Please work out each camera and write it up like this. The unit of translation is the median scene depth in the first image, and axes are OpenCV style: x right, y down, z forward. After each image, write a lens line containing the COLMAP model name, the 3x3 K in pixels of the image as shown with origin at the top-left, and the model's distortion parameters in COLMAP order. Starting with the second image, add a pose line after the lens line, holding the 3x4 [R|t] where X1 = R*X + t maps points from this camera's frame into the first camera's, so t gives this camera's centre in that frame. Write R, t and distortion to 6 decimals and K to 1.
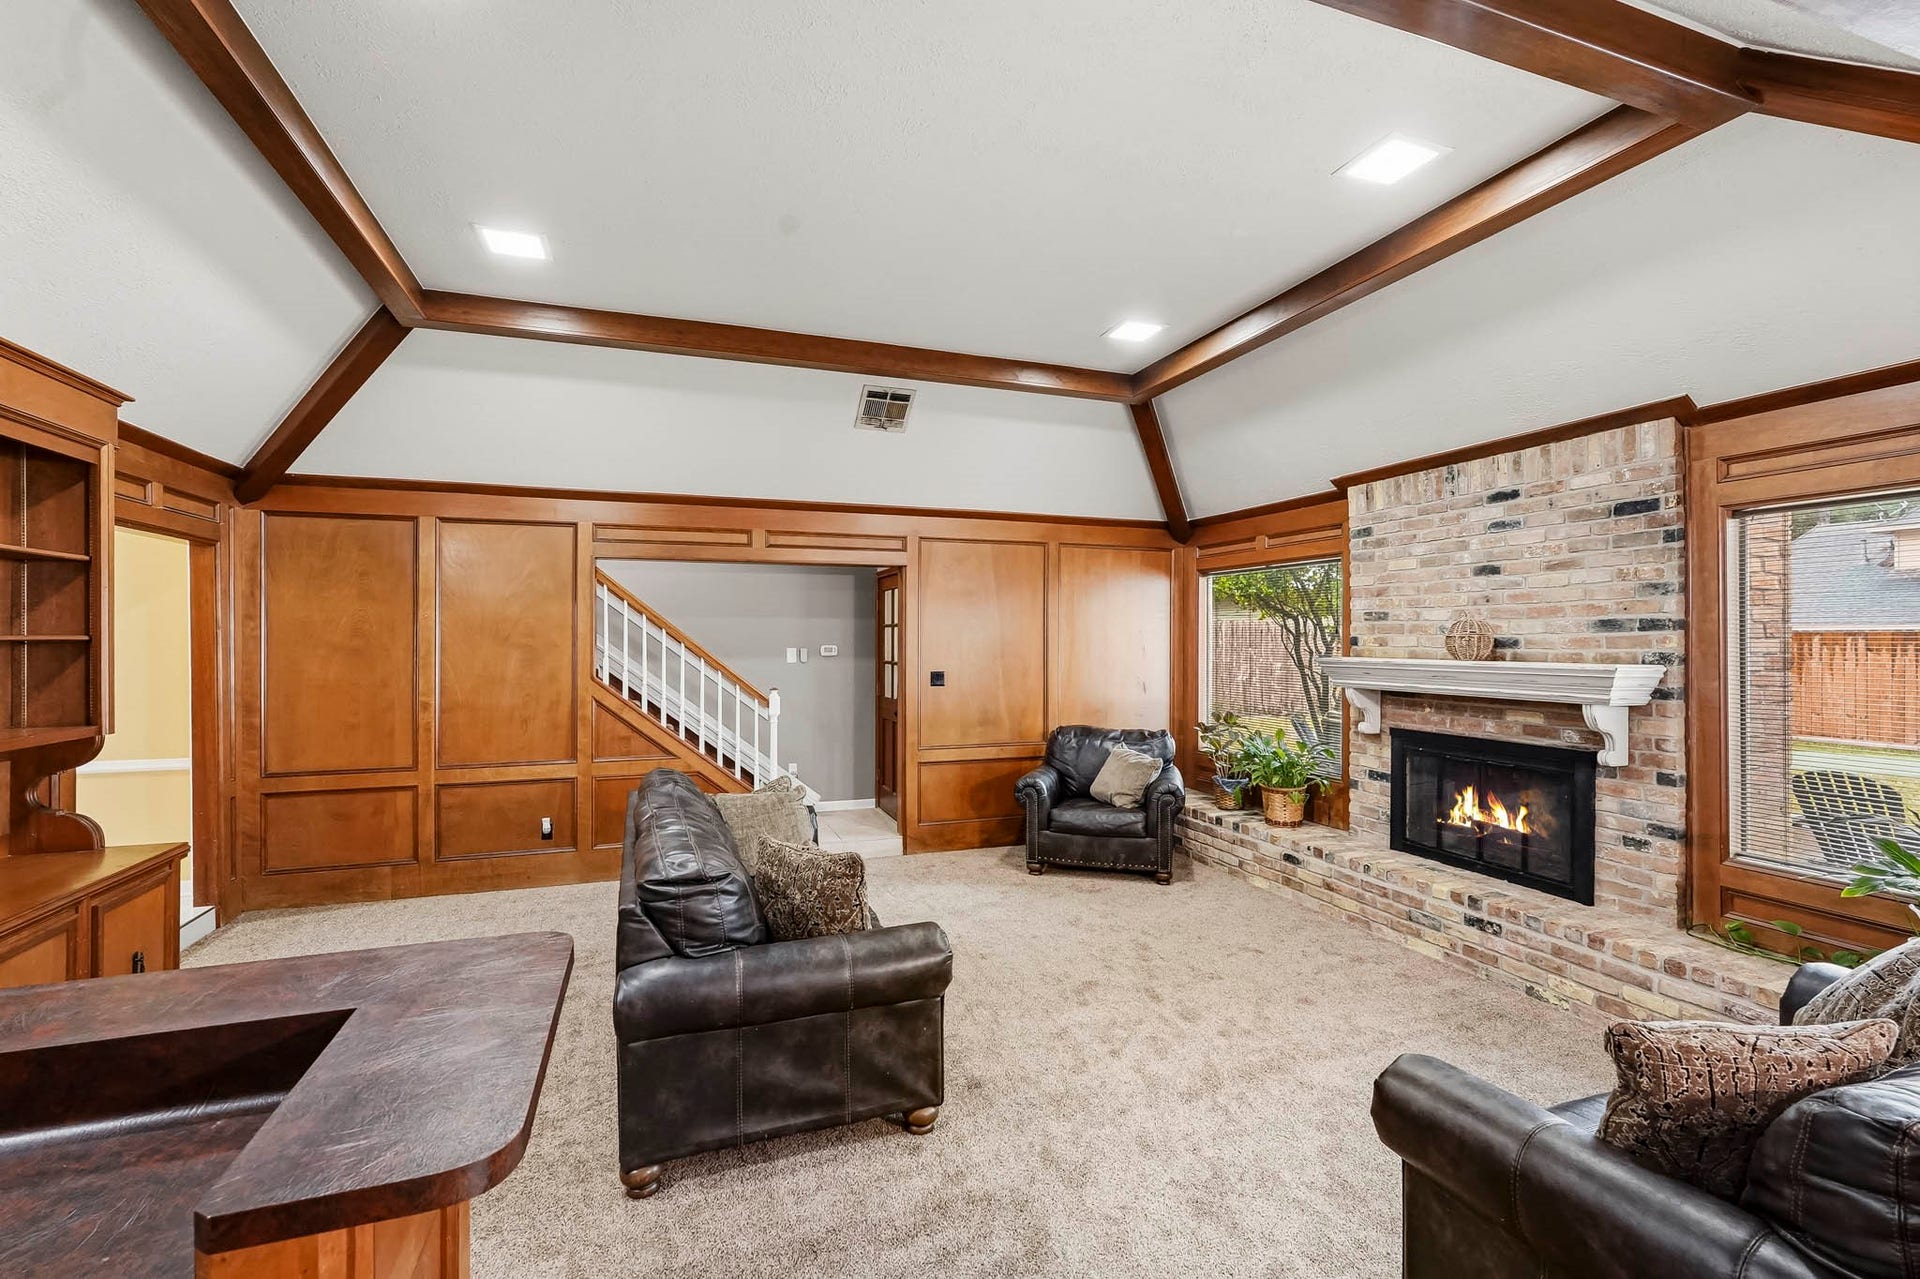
lens RADIAL K [[873.2, 0, 945.0], [0, 873.2, 643.0], [0, 0, 1]] dist [-0.011464, 0.001538]
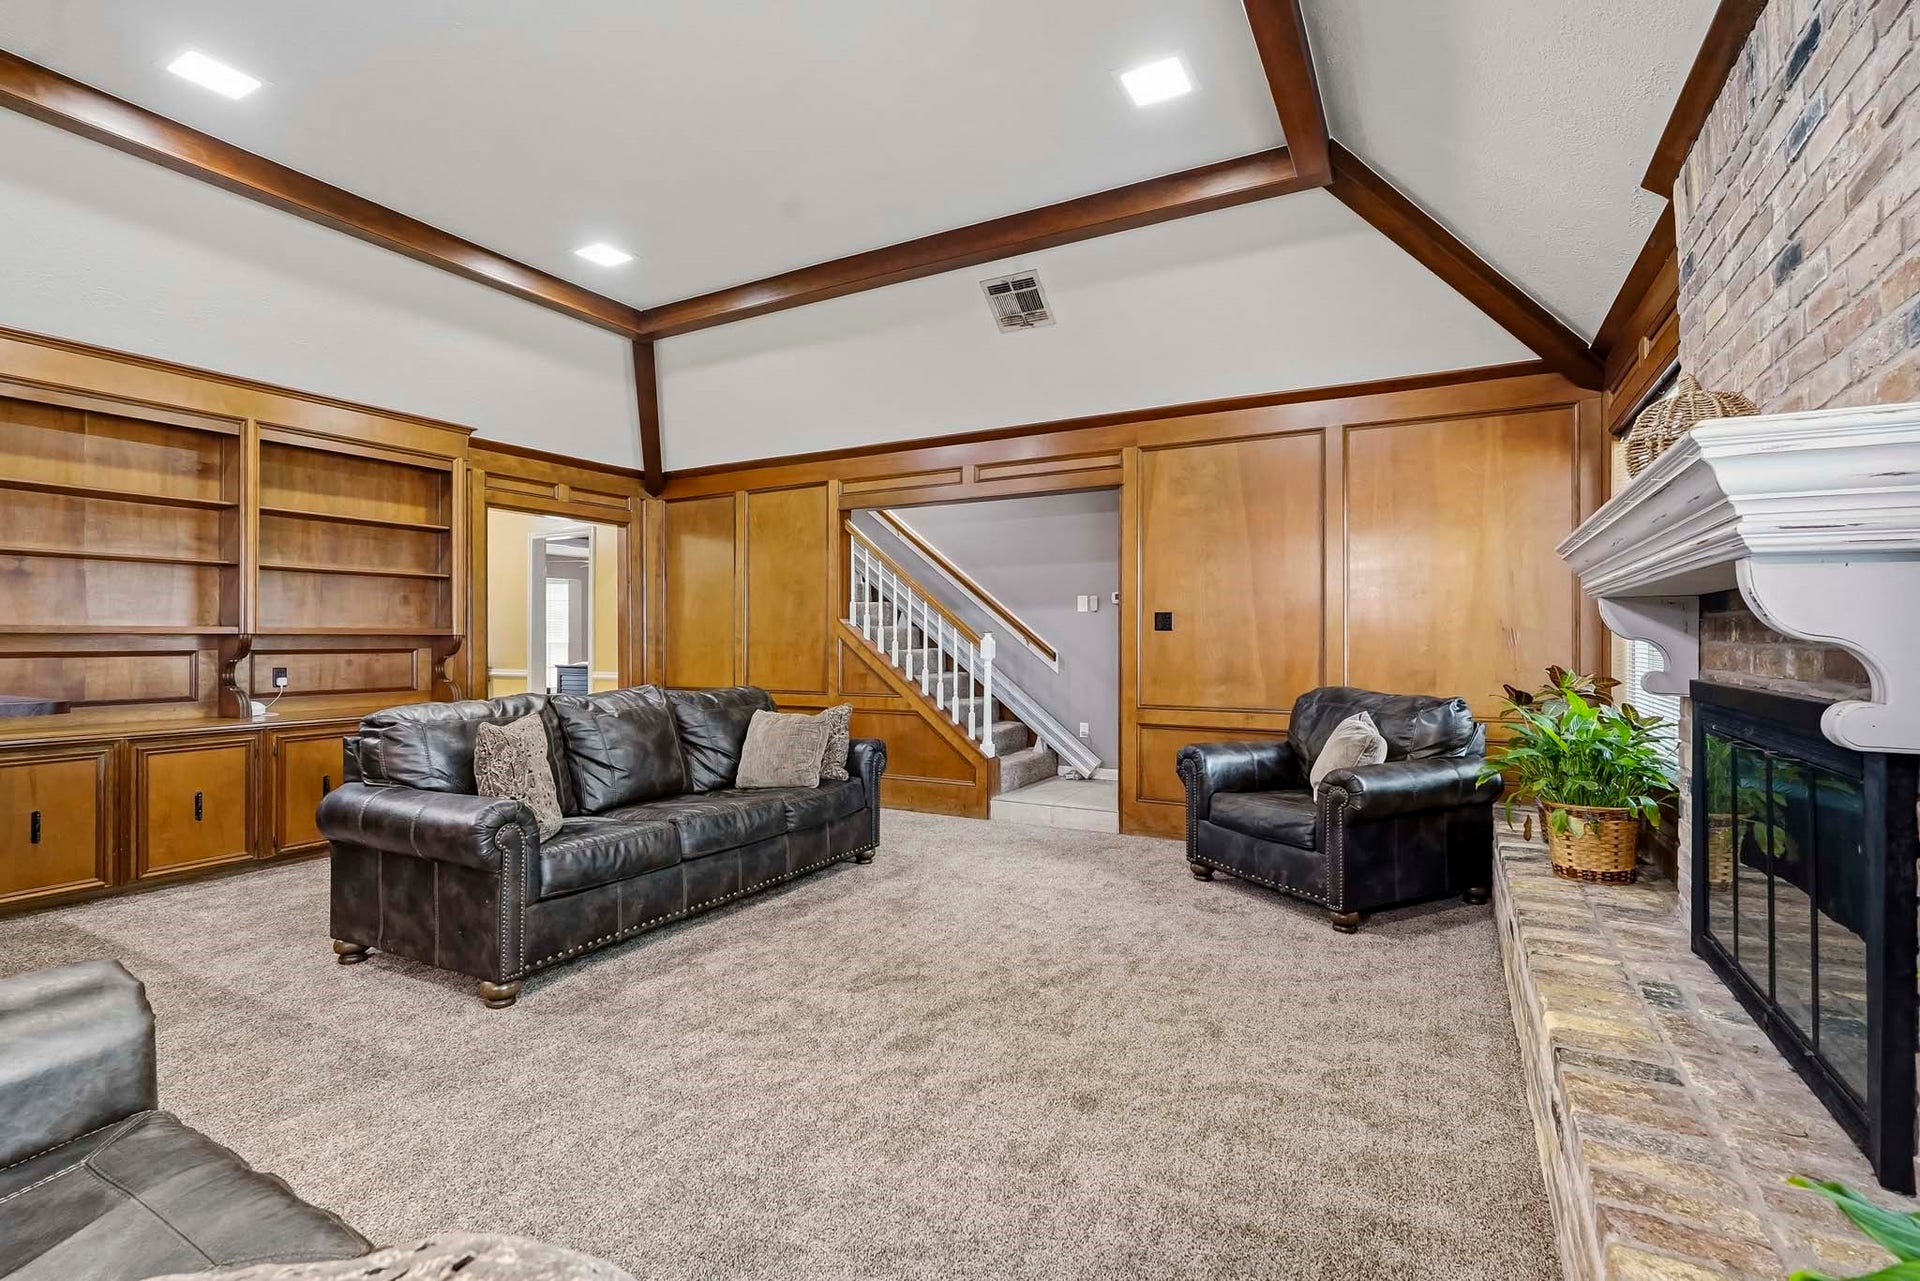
lens RADIAL K [[873.2, 0, 917.0], [0, 873.2, 638.6], [0, 0, 1]] dist [-0.011464, 0.001538]
pose [[0.651202, 0.001278, -0.758903, 0.533802], [-0.004699, 0.999986, -0.002348, 0.070670], [0.758890, 0.005095, 0.651199, 0.364313]]
